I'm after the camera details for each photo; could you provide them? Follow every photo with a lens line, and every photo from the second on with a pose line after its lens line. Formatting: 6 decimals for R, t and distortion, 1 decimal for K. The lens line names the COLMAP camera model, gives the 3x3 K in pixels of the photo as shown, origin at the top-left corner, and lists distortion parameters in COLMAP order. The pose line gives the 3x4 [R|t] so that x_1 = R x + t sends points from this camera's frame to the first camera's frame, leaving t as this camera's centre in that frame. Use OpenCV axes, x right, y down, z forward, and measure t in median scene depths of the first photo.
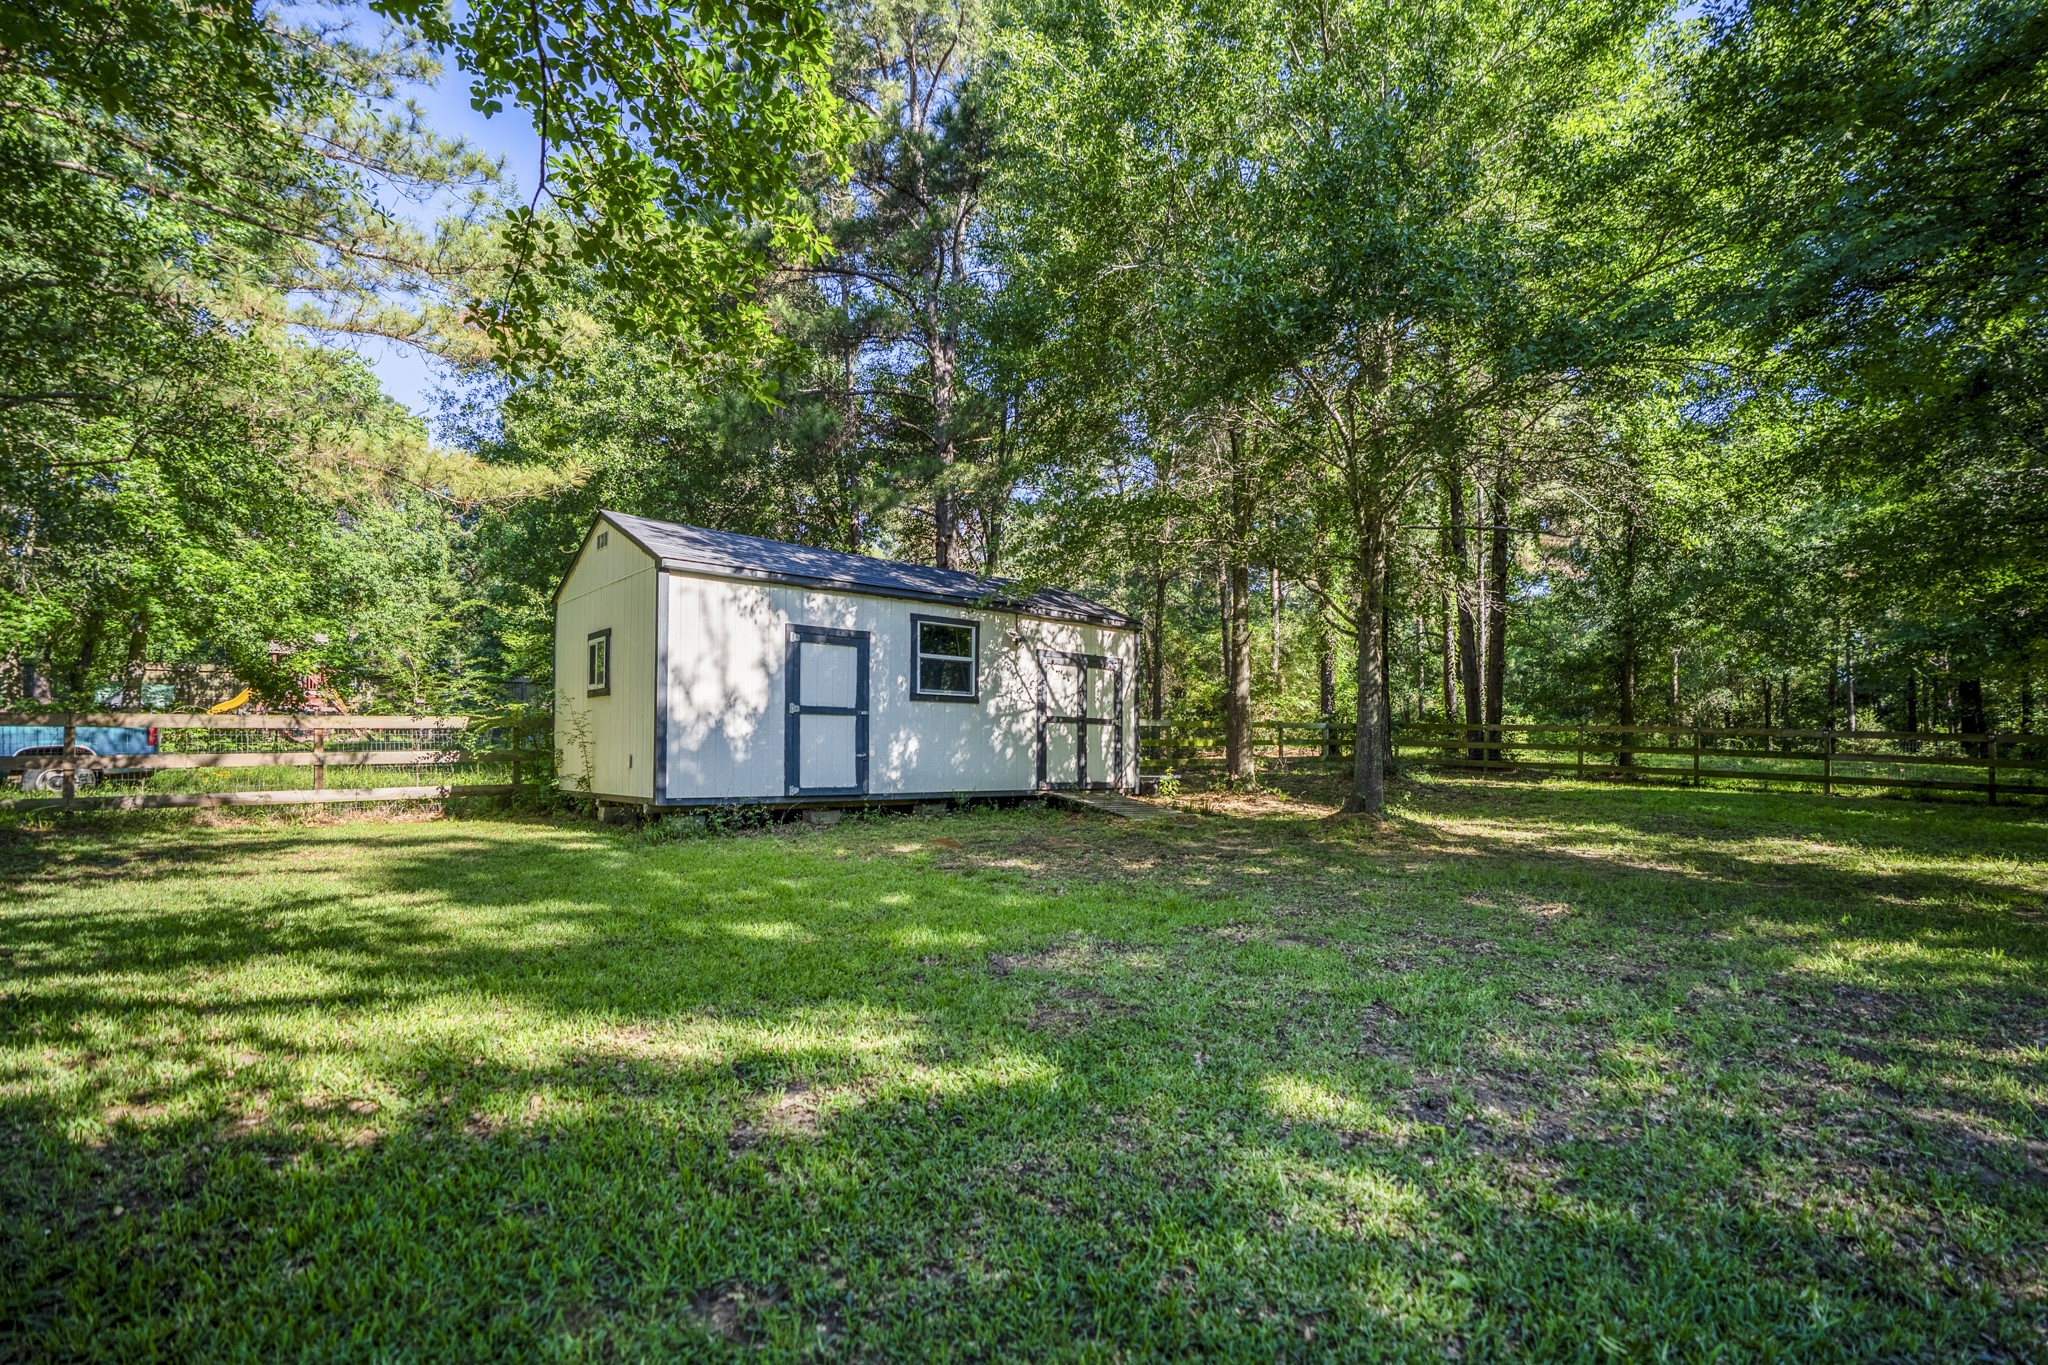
lens RADIAL K [[948.9, 0, 1027.8], [0, 948.9, 677.8], [0, 0, 1]] dist [-0.000702, 0.000532]
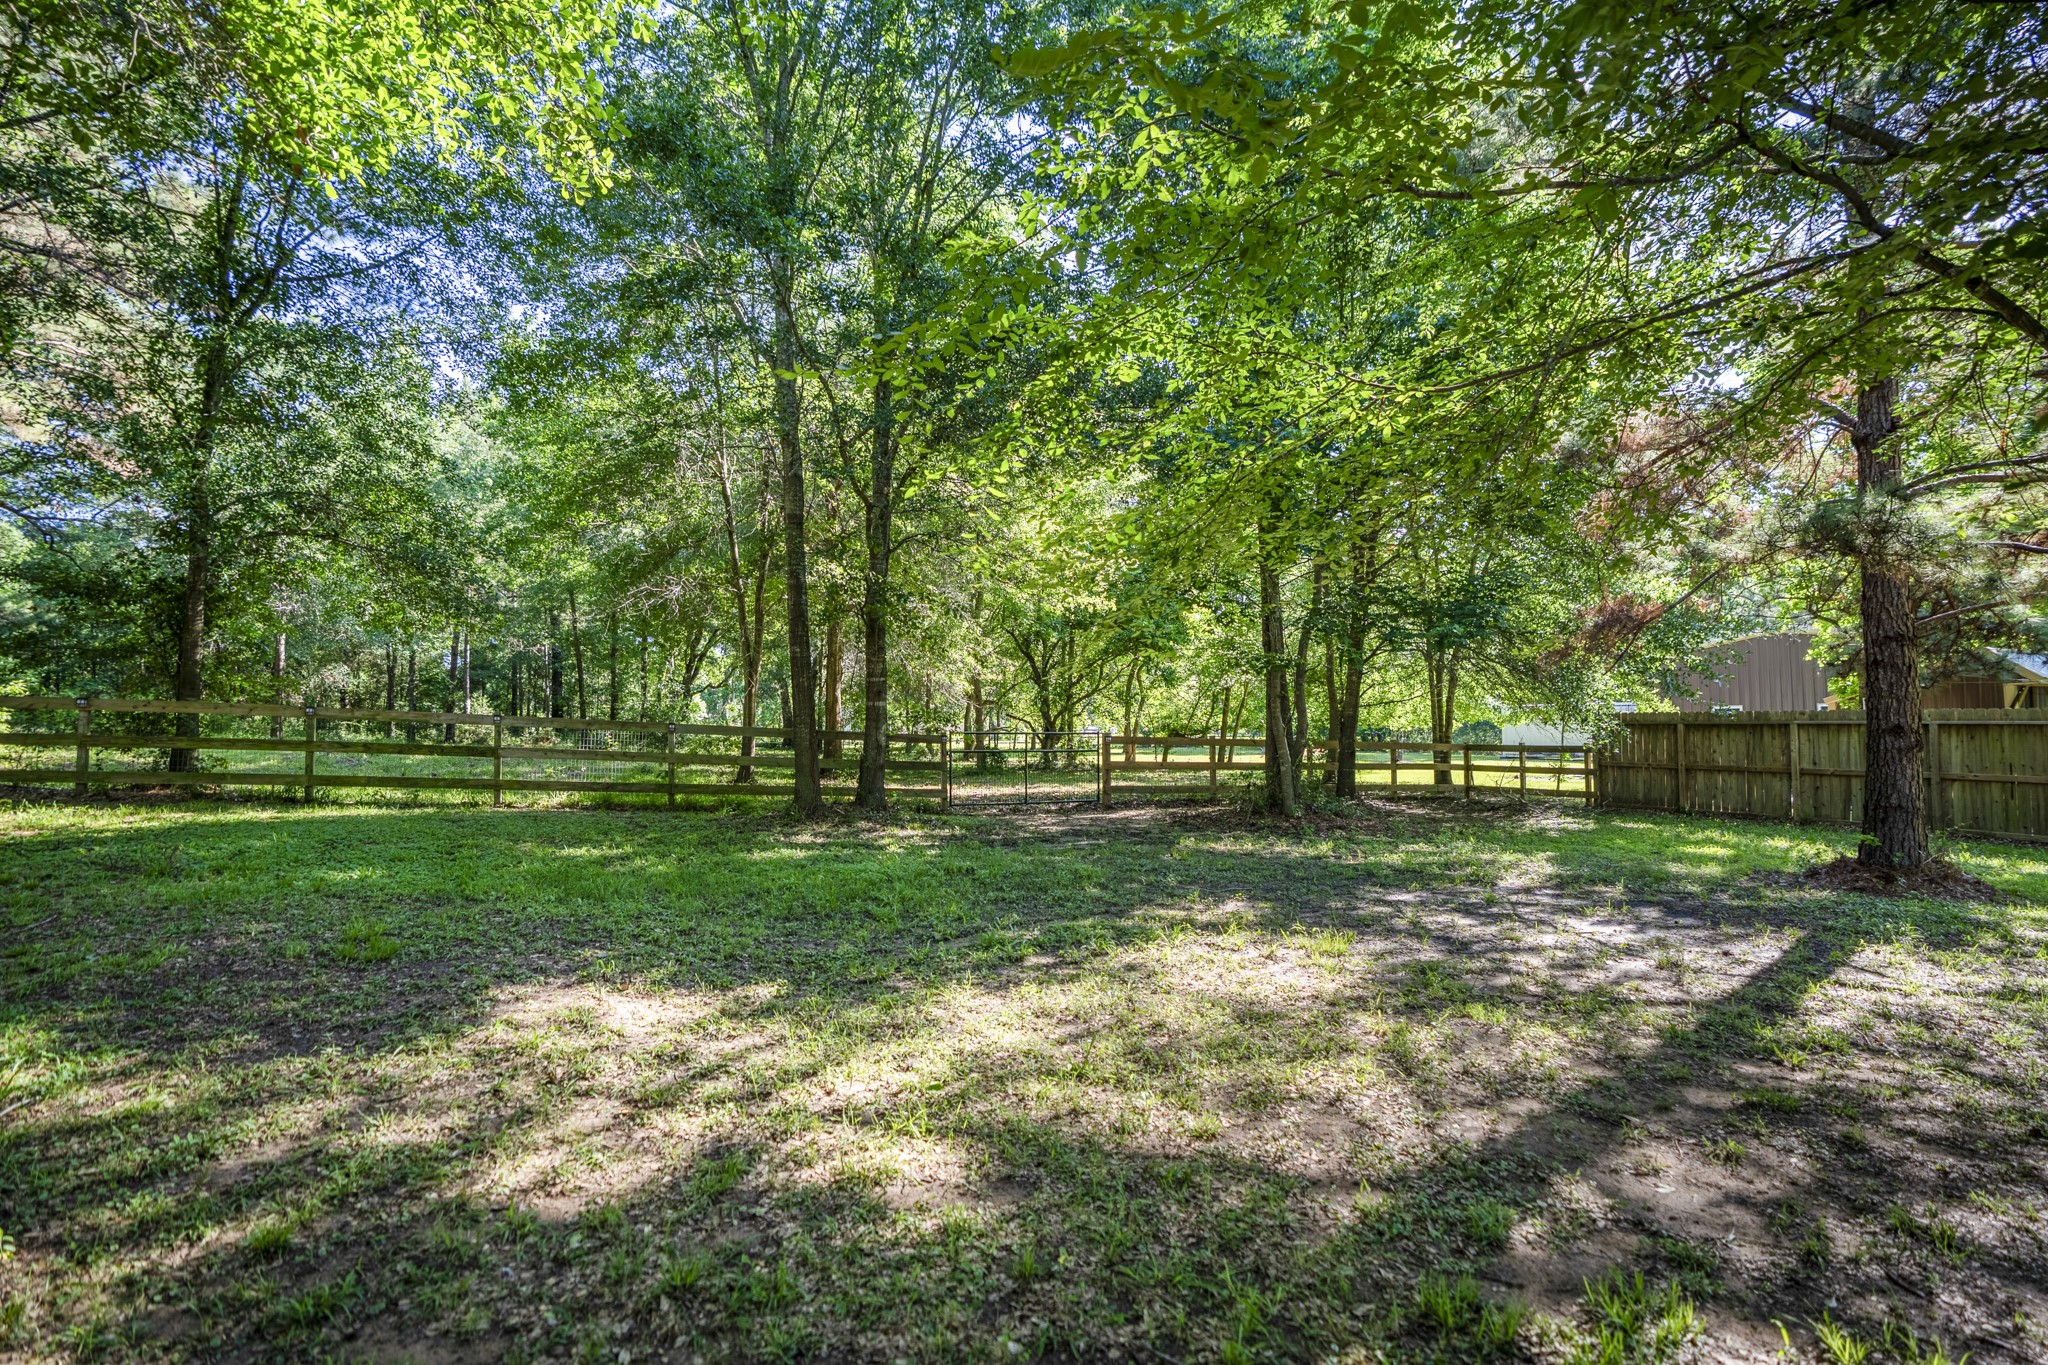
lens RADIAL K [[948.9, 0, 1027.8], [0, 948.9, 677.8], [0, 0, 1]] dist [-0.000702, 0.000532]
pose [[0.300321, 0.047755, 0.952642, 0.222524], [-0.064992, 0.997449, -0.029512, 0.018277], [-0.951622, -0.053051, 0.302658, 0.322424]]
